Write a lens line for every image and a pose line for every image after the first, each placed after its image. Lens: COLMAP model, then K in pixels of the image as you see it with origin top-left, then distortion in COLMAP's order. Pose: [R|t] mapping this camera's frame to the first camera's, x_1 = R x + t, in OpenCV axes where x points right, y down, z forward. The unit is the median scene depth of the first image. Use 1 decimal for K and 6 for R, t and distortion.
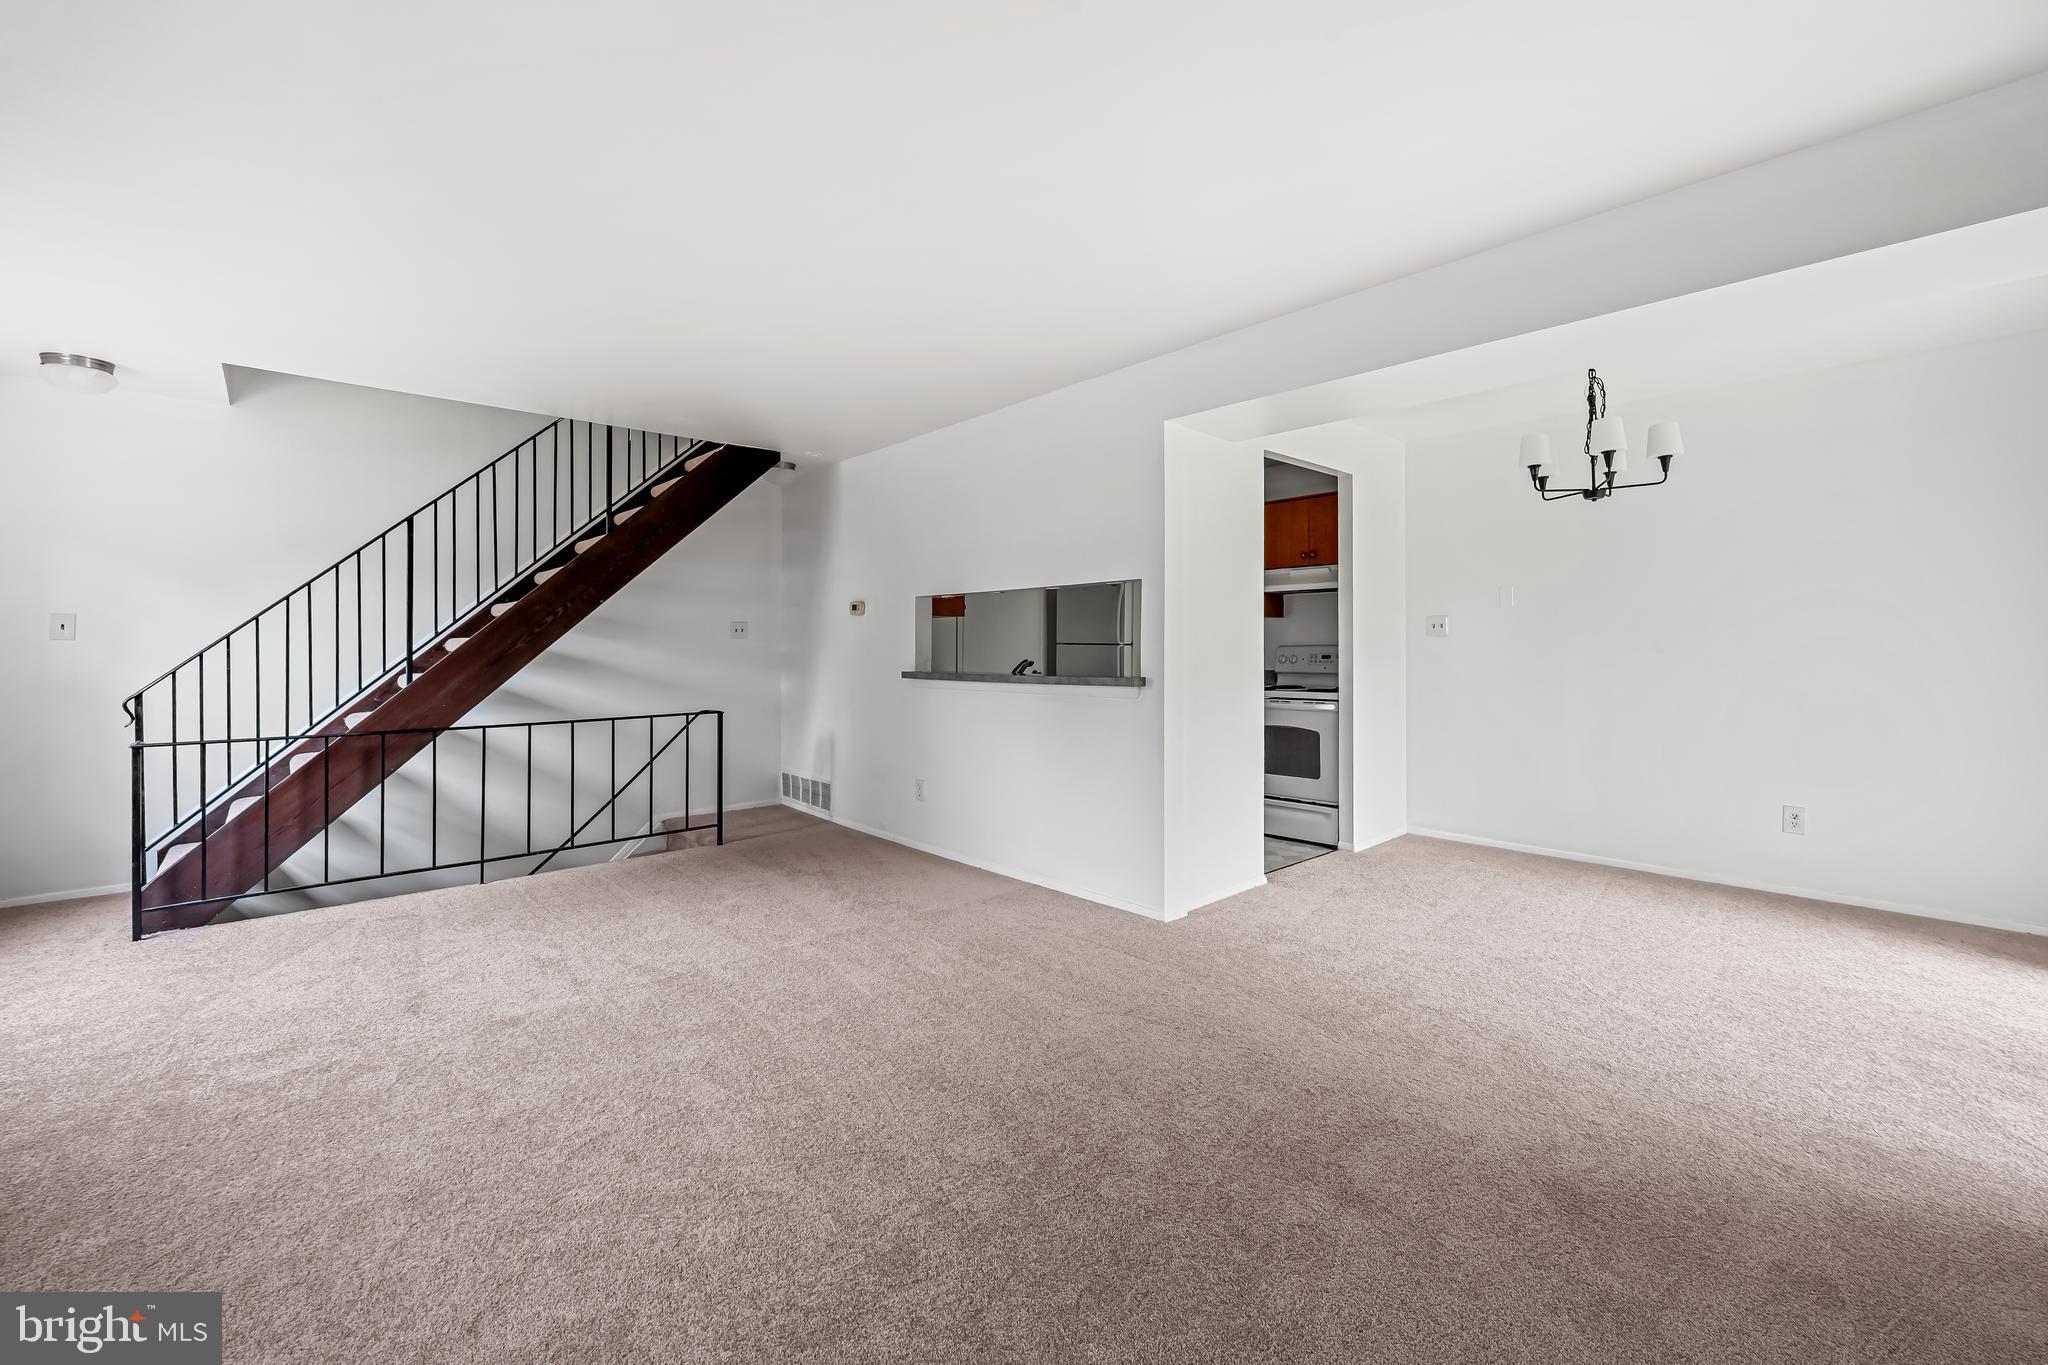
lens RADIAL K [[840.2, 0, 1028.5], [0, 840.2, 654.7], [0, 0, 1]] dist [-0.003499, -0.000187]
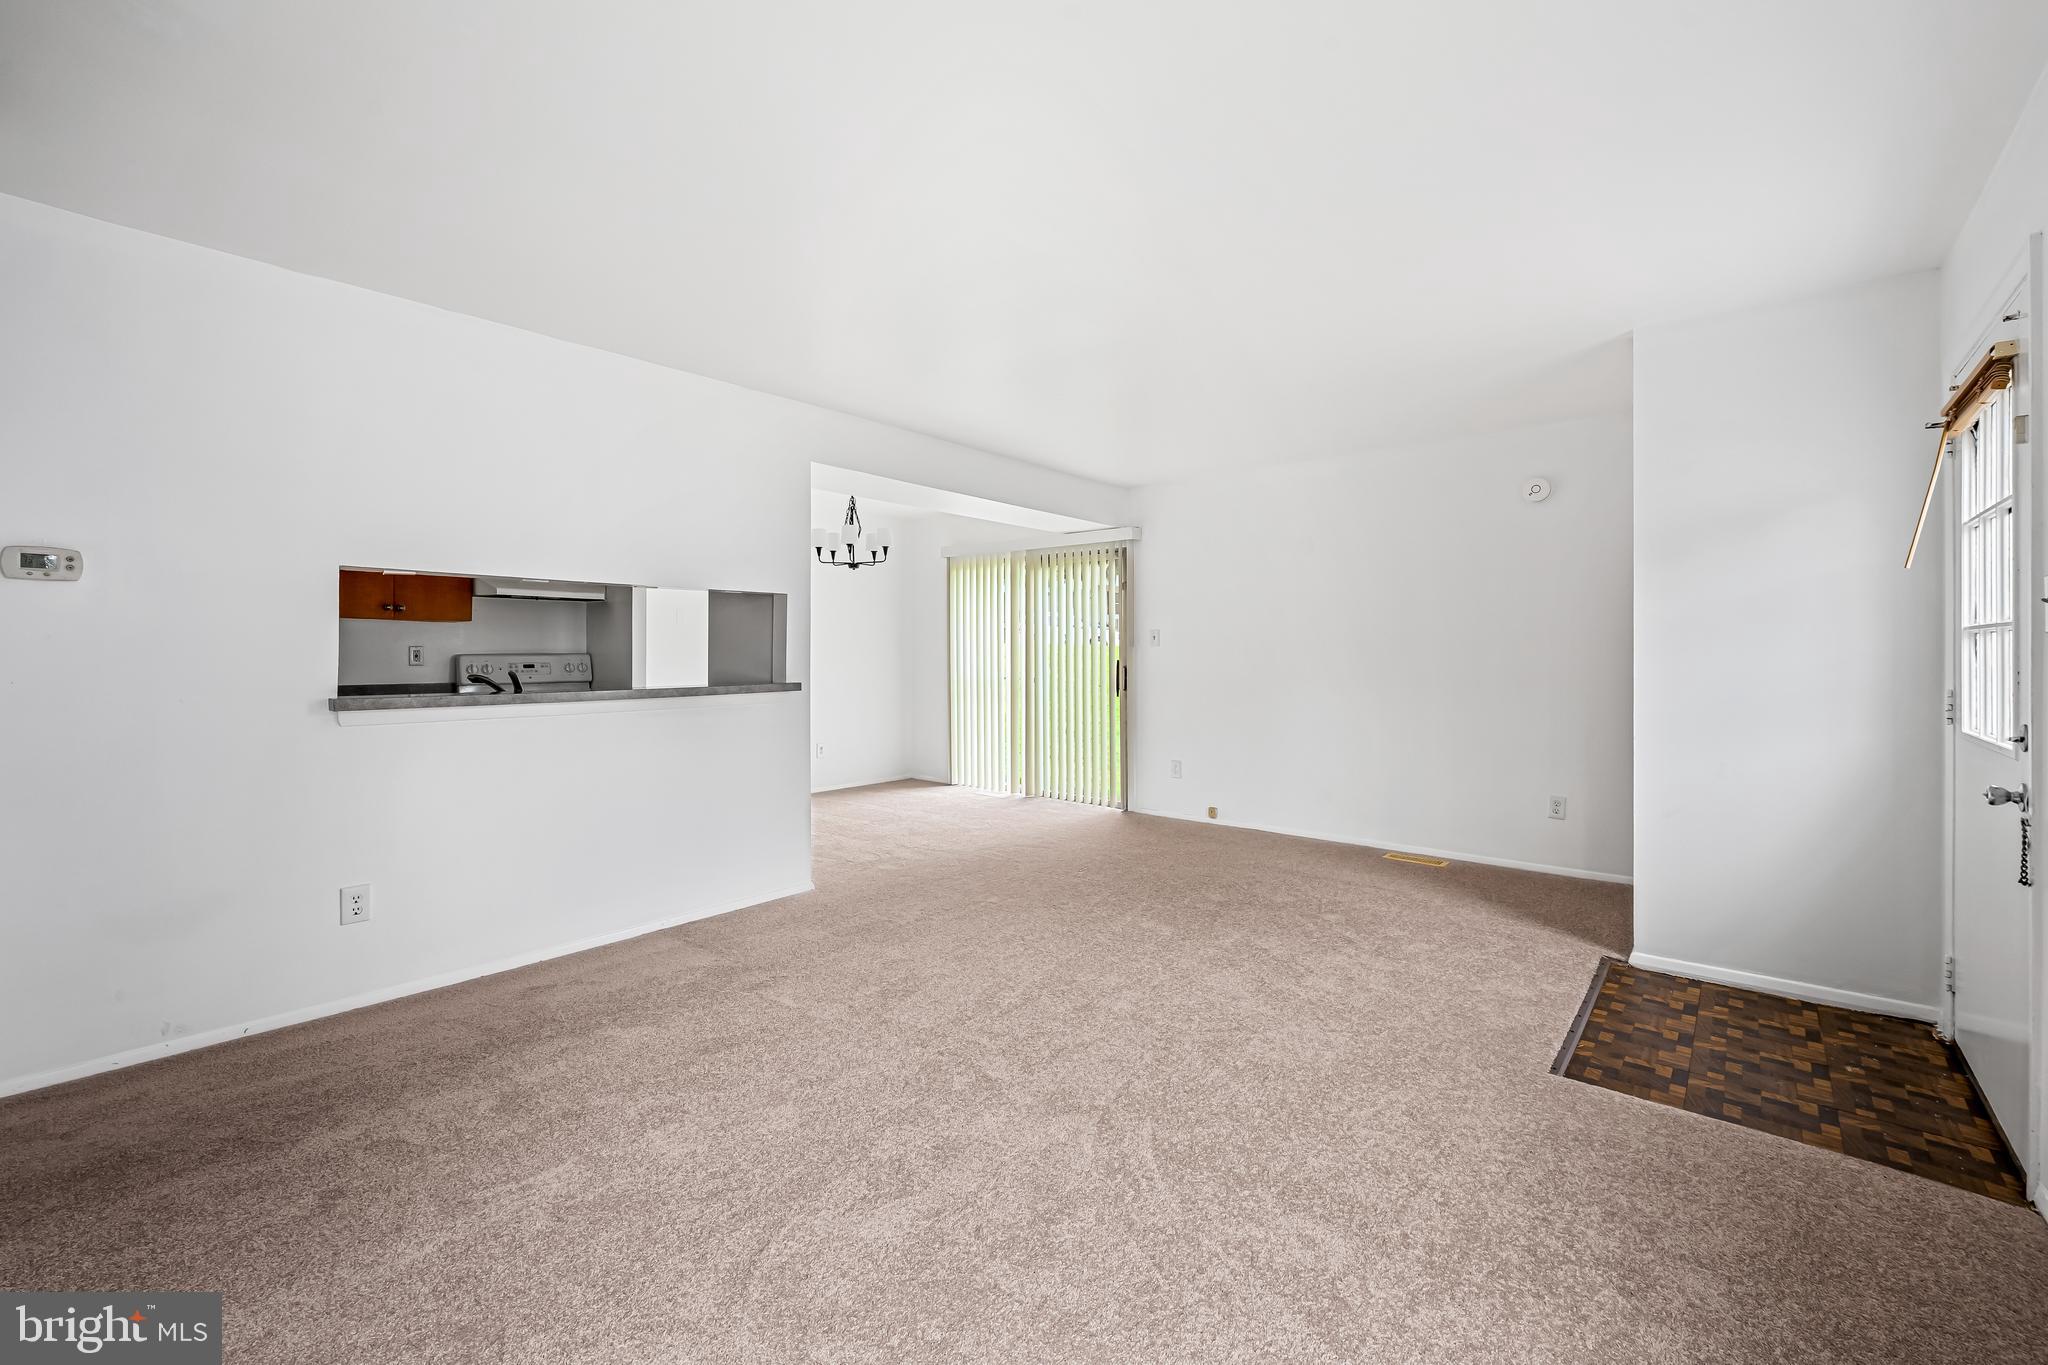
lens RADIAL K [[840.2, 0, 1028.5], [0, 840.2, 654.7], [0, 0, 1]] dist [-0.003499, -0.000187]
pose [[-0.118933, 0.005581, 0.992887, -0.937996], [0.009658, 0.999943, -0.004464, -0.002202], [-0.992855, 0.009058, -0.118980, 0.765390]]
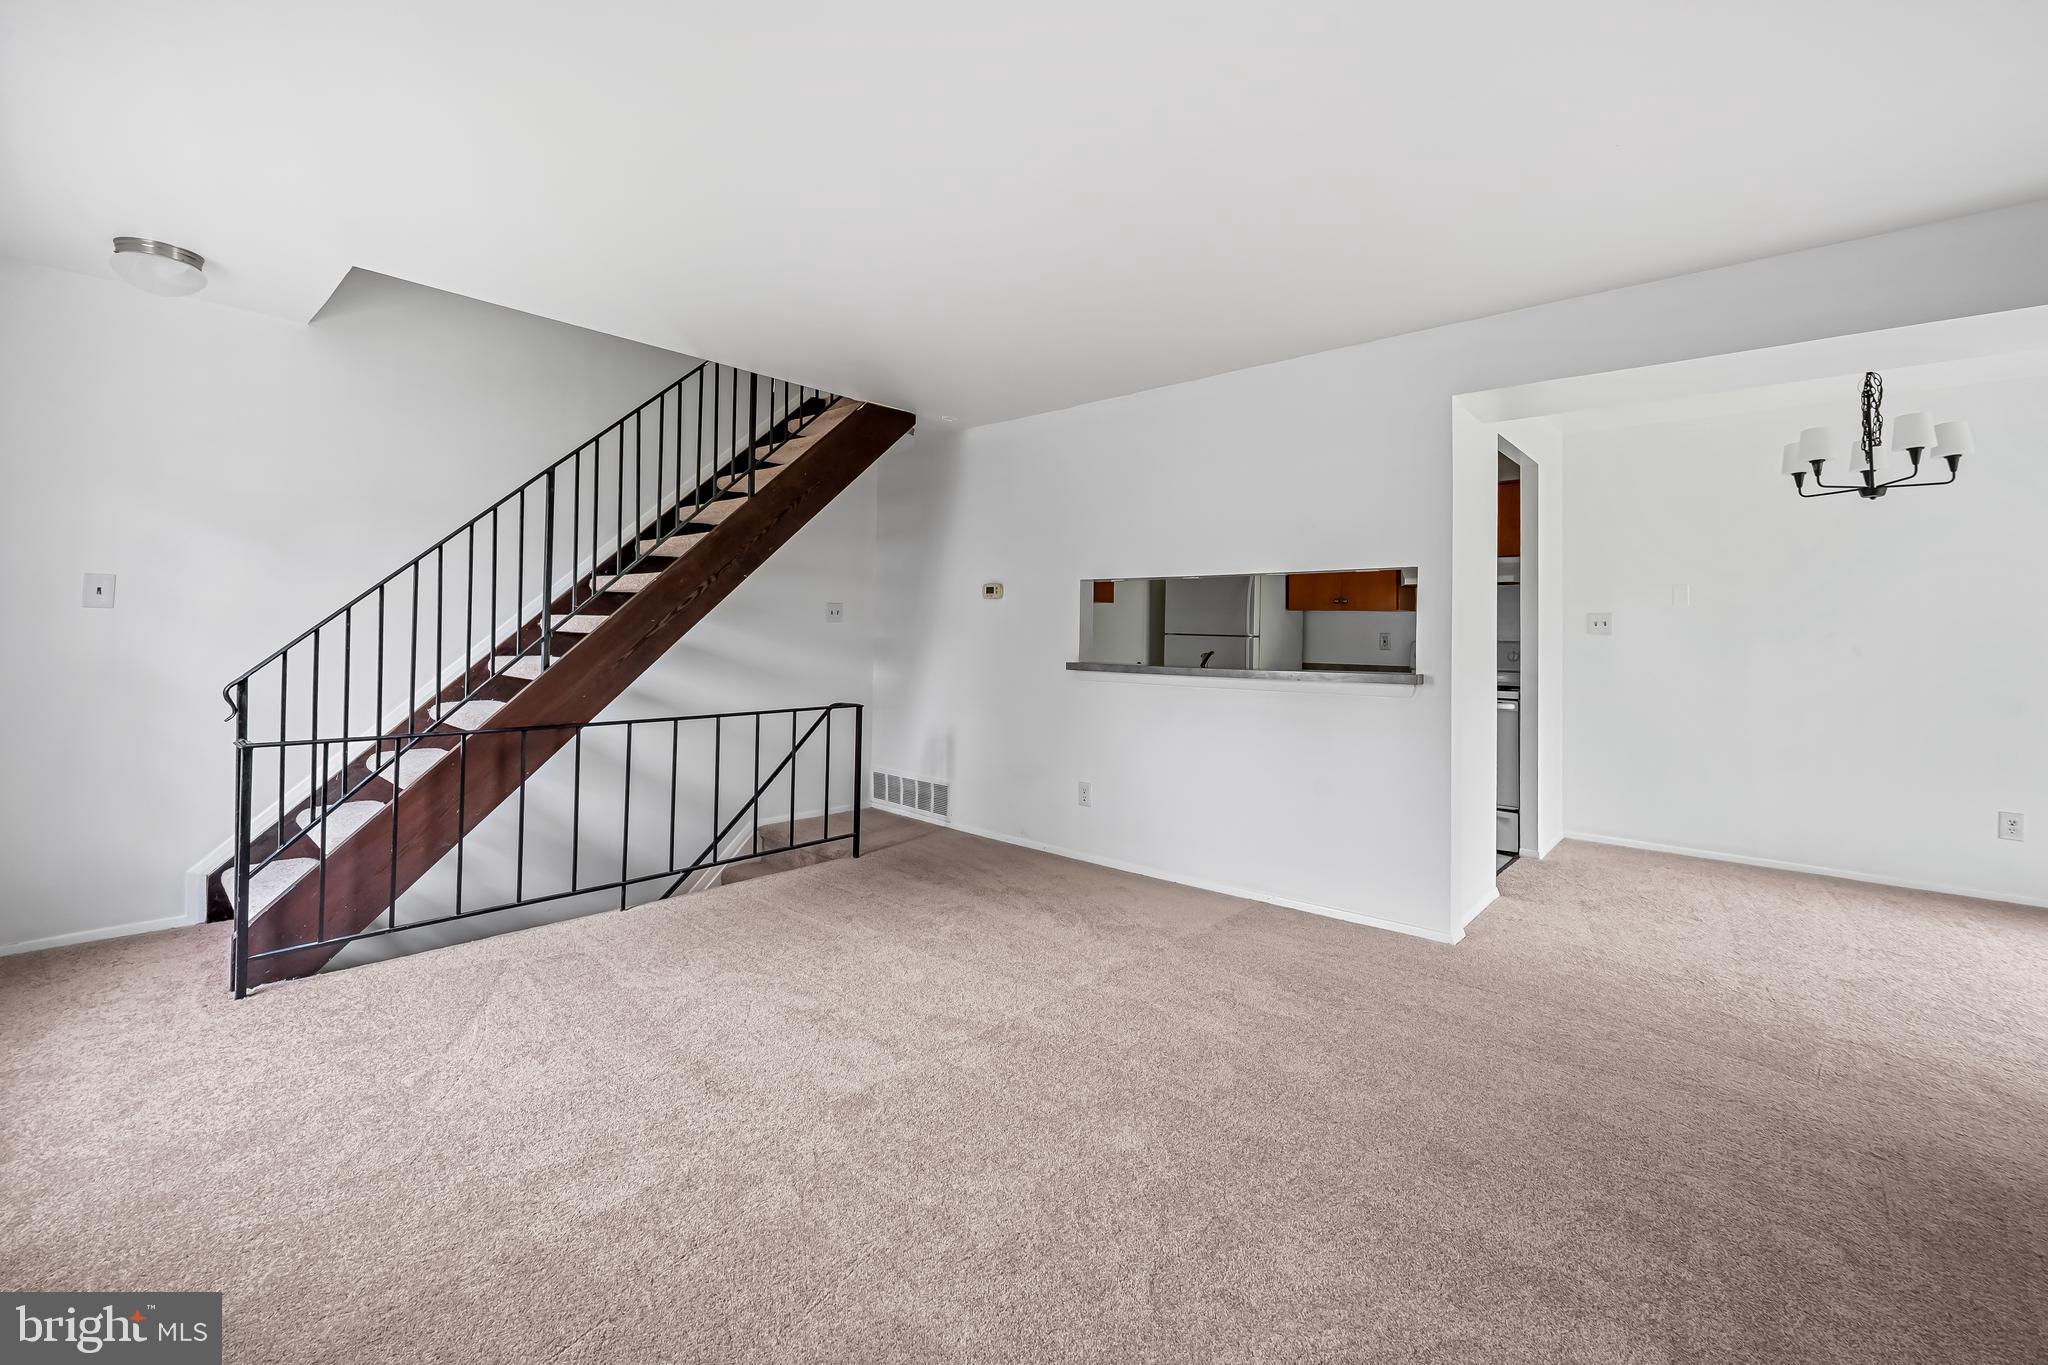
lens RADIAL K [[855.7, 0, 1023.4], [0, 855.7, 630.8], [0, 0, 1]] dist [-0.003783, -0.000184]
pose [[0.994279, 0.019093, 0.105091, -0.369161], [-0.017590, 0.999730, -0.015203, 0.001060], [-0.105353, 0.013267, 0.994346, 0.114497]]
